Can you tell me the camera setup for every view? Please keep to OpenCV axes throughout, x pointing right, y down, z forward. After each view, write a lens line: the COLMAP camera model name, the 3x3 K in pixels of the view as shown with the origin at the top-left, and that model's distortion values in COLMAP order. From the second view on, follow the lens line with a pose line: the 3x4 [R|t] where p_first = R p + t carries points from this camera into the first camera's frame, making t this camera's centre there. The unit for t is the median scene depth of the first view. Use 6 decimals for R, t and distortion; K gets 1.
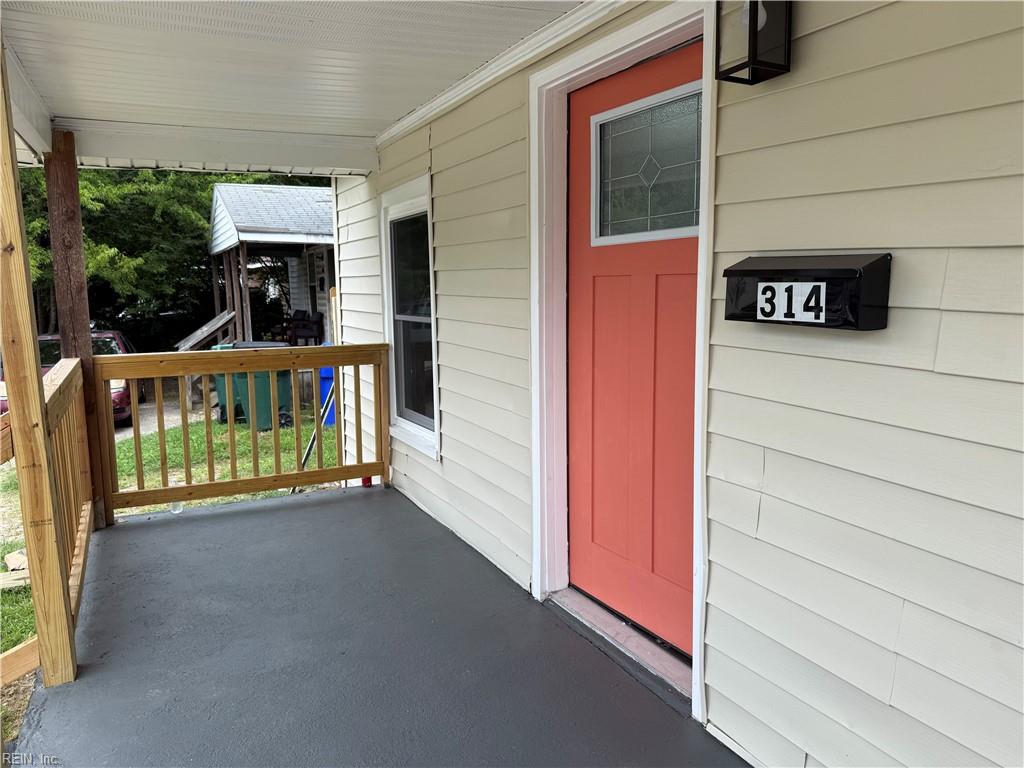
lens RADIAL K [[741.1, 0, 512.0], [0, 741.1, 384.0], [0, 0, 1]] dist [0.032403, -0.003898]
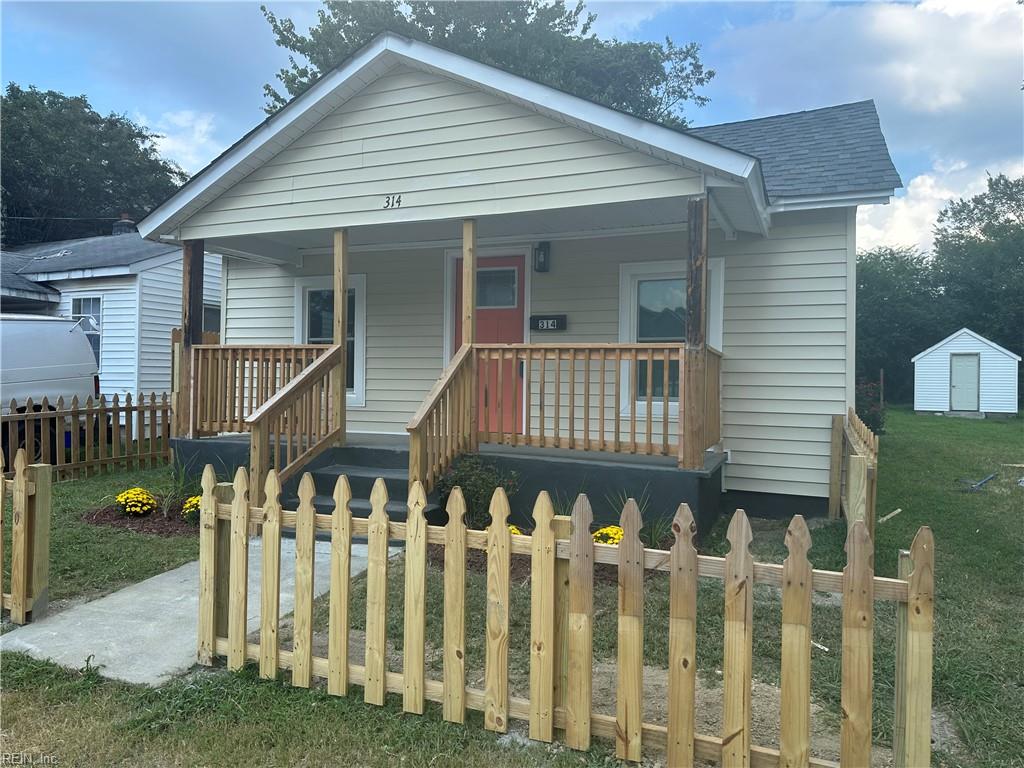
lens RADIAL K [[710.2, 0, 512.0], [0, 710.2, 384.0], [0, 0, 1]] dist [0.070206, -0.085207]
pose [[0.762516, 0.023557, 0.646540, -2.400203], [0.064035, 0.991682, -0.111653, 0.667009], [-0.643792, 0.126538, 0.754665, -1.895595]]
